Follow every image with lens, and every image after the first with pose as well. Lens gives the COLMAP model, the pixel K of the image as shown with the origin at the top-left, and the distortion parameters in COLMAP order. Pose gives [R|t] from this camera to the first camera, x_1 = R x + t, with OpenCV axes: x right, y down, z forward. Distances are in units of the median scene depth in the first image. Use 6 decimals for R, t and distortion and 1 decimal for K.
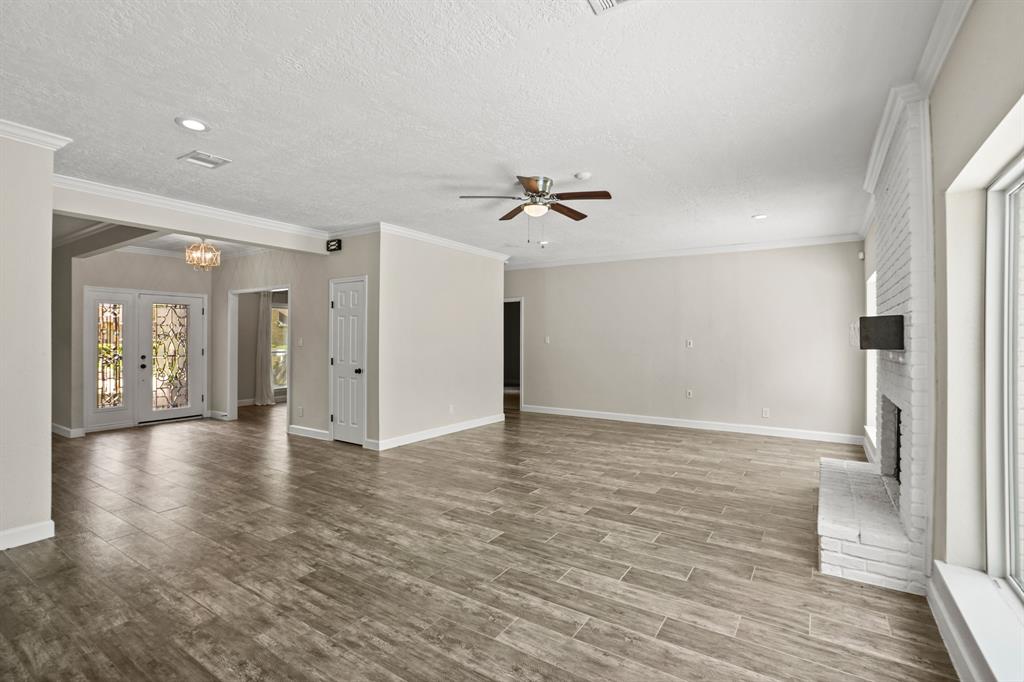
lens RADIAL K [[480.8, 0, 503.7], [0, 480.8, 336.7], [0, 0, 1]] dist [-0.048653, 0.021505]
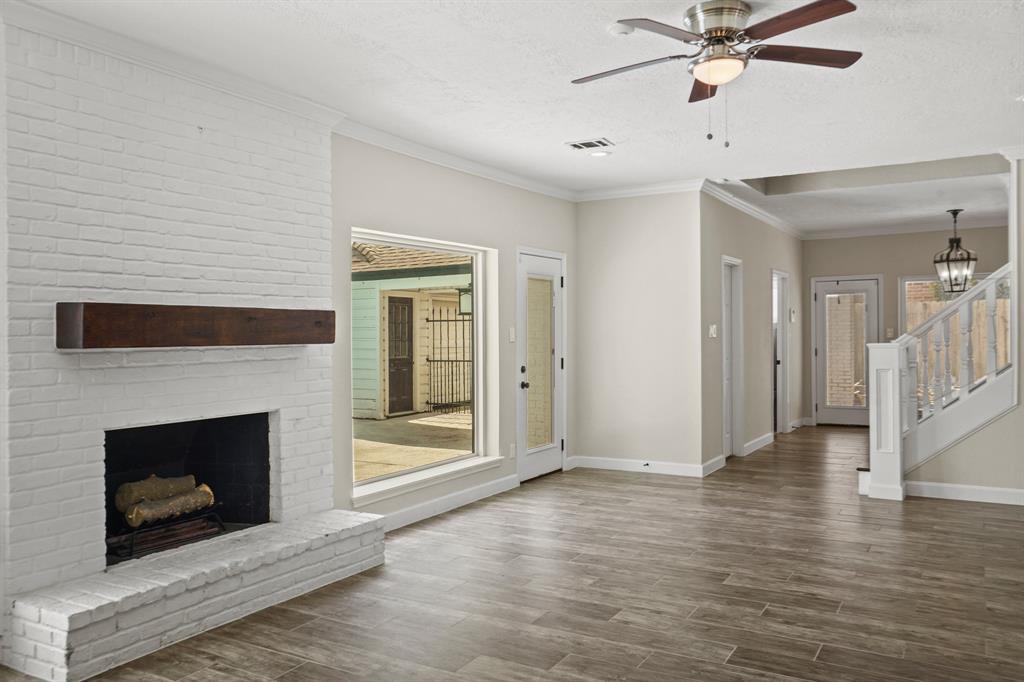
lens RADIAL K [[795.8, 0, 513.5], [0, 795.8, 340.0], [0, 0, 1]] dist [0.000005, 0.011969]
pose [[-0.997862, 0.006429, -0.065037, 0.413245], [0.006306, 0.999978, 0.002098, 0.015444], [0.065049, 0.001683, -0.997881, 2.237533]]
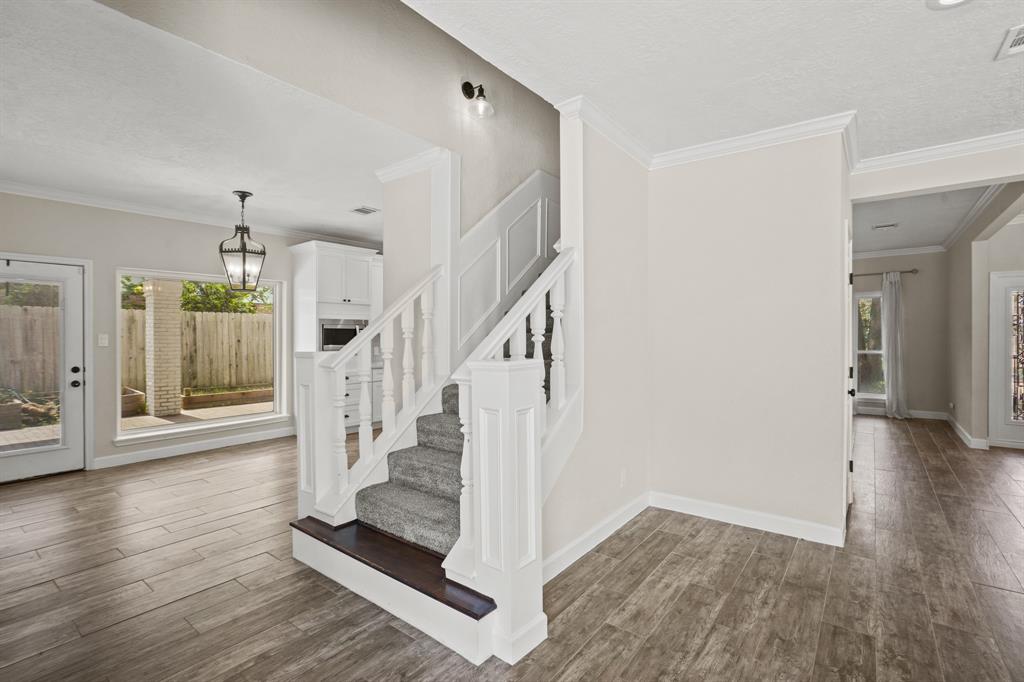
lens RADIAL K [[480.8, 0, 515.3], [0, 480.8, 340.2], [0, 0, 1]] dist [-0.048653, 0.021505]
pose [[-0.055173, 0.006953, -0.998453, 0.004617], [0.007444, 0.999951, 0.006552, 0.003632], [0.998449, -0.007071, -0.055222, 0.353430]]
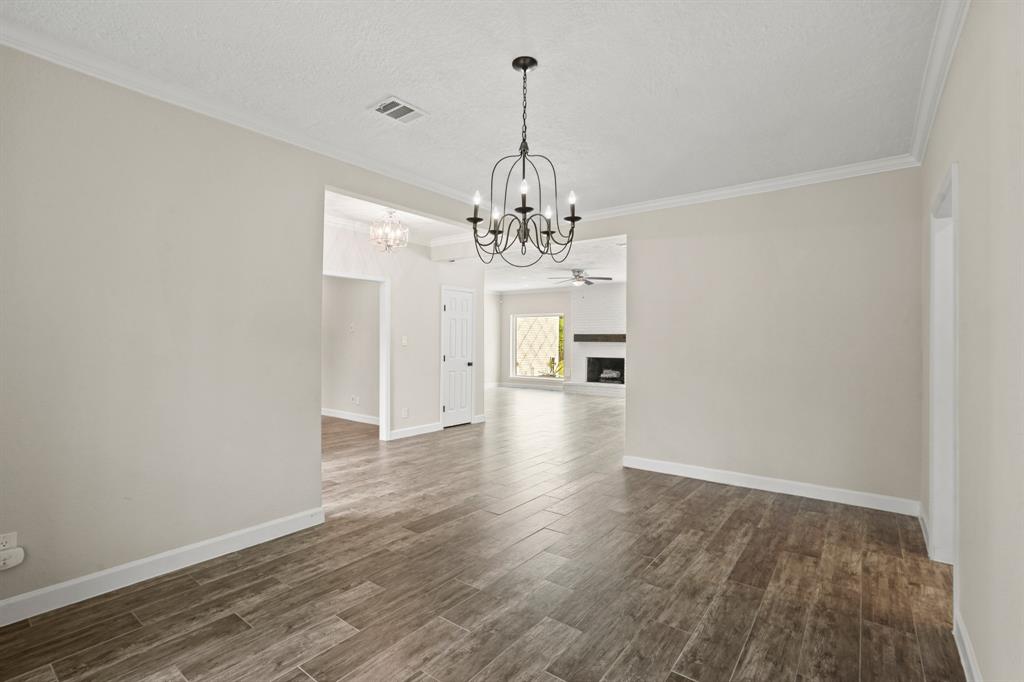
lens RADIAL K [[480.8, 0, 518.5], [0, 480.8, 337.0], [0, 0, 1]] dist [-0.048653, 0.021505]
pose [[0.057988, 0.004284, 0.998308, -2.788606], [-0.008485, 0.999957, -0.003799, 0.004982], [-0.998281, -0.008251, 0.058022, 1.417873]]
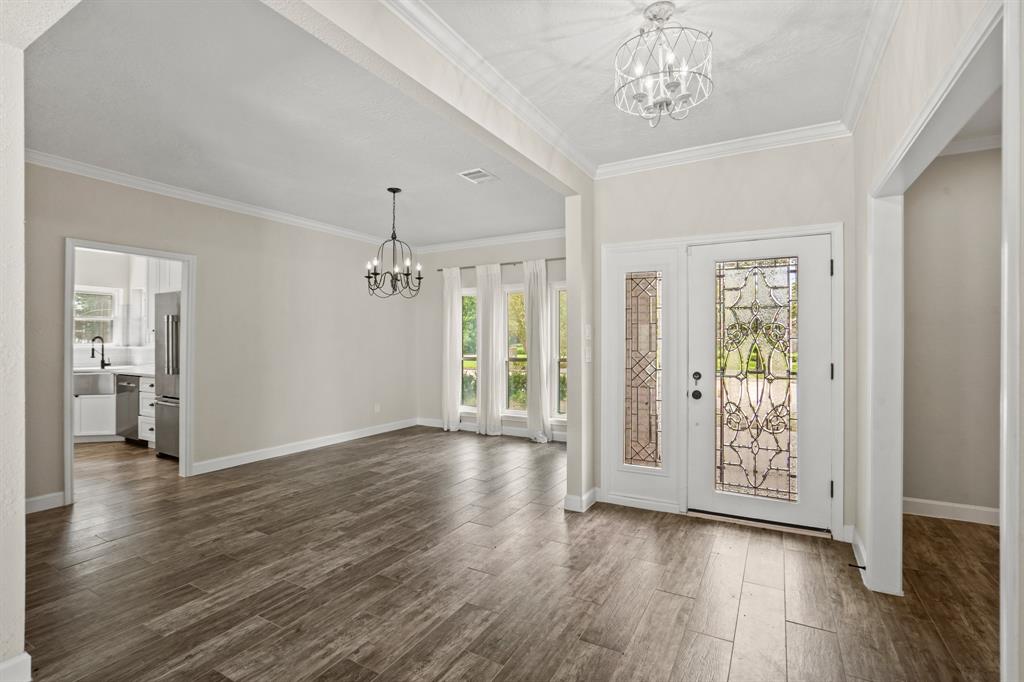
lens RADIAL K [[480.8, 0, 516.5], [0, 480.8, 331.9], [0, 0, 1]] dist [-0.048653, 0.021505]
pose [[0.074915, -0.014424, -0.997086, -0.698627], [0.003386, 0.999893, -0.014210, 0.007288], [0.997184, -0.002311, 0.074956, 1.694412]]
